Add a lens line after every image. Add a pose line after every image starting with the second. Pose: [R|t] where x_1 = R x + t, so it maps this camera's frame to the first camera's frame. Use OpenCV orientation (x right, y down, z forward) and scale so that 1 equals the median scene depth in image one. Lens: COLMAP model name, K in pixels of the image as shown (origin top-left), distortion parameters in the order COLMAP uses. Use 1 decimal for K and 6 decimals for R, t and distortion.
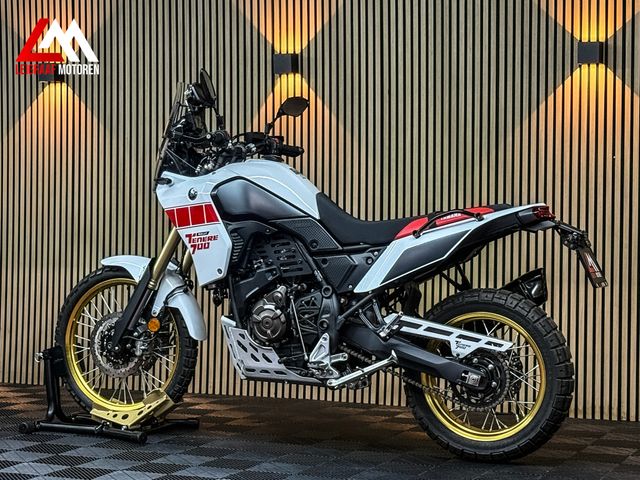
lens RADIAL K [[1372.5, 0, 313.3], [0, 1372.5, 238.8], [0, 0, 1]] dist [0.120551, 0.000000]
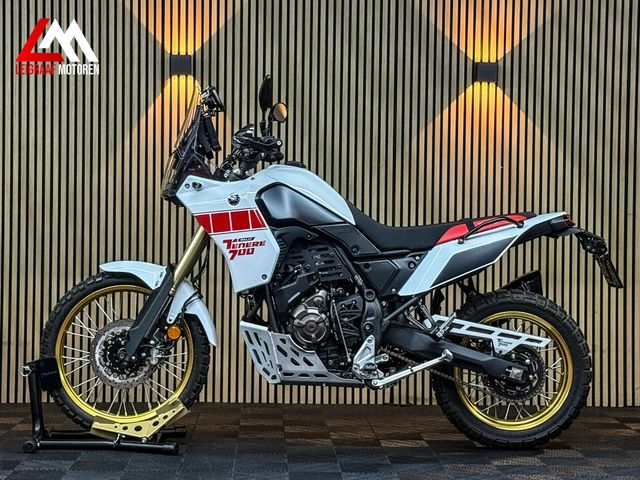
lens RADIAL K [[1372.5, 0, 311.7], [0, 1372.5, 227.1], [0, 0, 1]] dist [0.120551, 0.000000]
pose [[0.906785, 0.001219, 0.421591, -0.454245], [-0.000024, 0.999996, -0.002839, -0.009657], [-0.421593, 0.002564, 0.906782, 0.077301]]
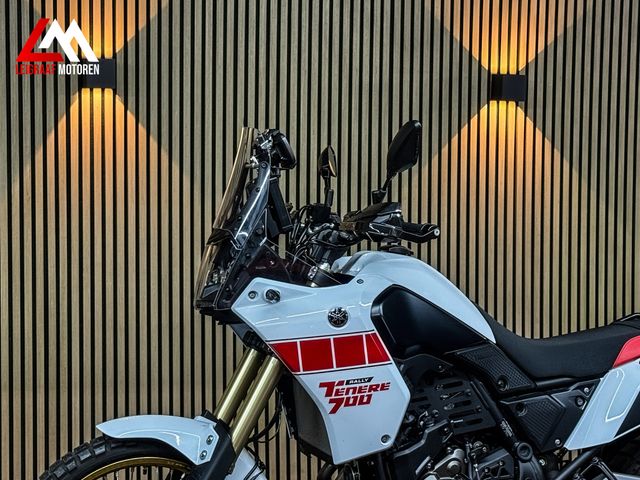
lens RADIAL K [[1372.5, 0, 318.2], [0, 1372.5, 237.8], [0, 0, 1]] dist [0.120551, 0.000000]
pose [[0.747102, -0.033399, 0.663870, -0.500121], [0.012532, 0.999267, 0.036170, -0.090171], [-0.664592, -0.018703, 0.746973, 0.547512]]
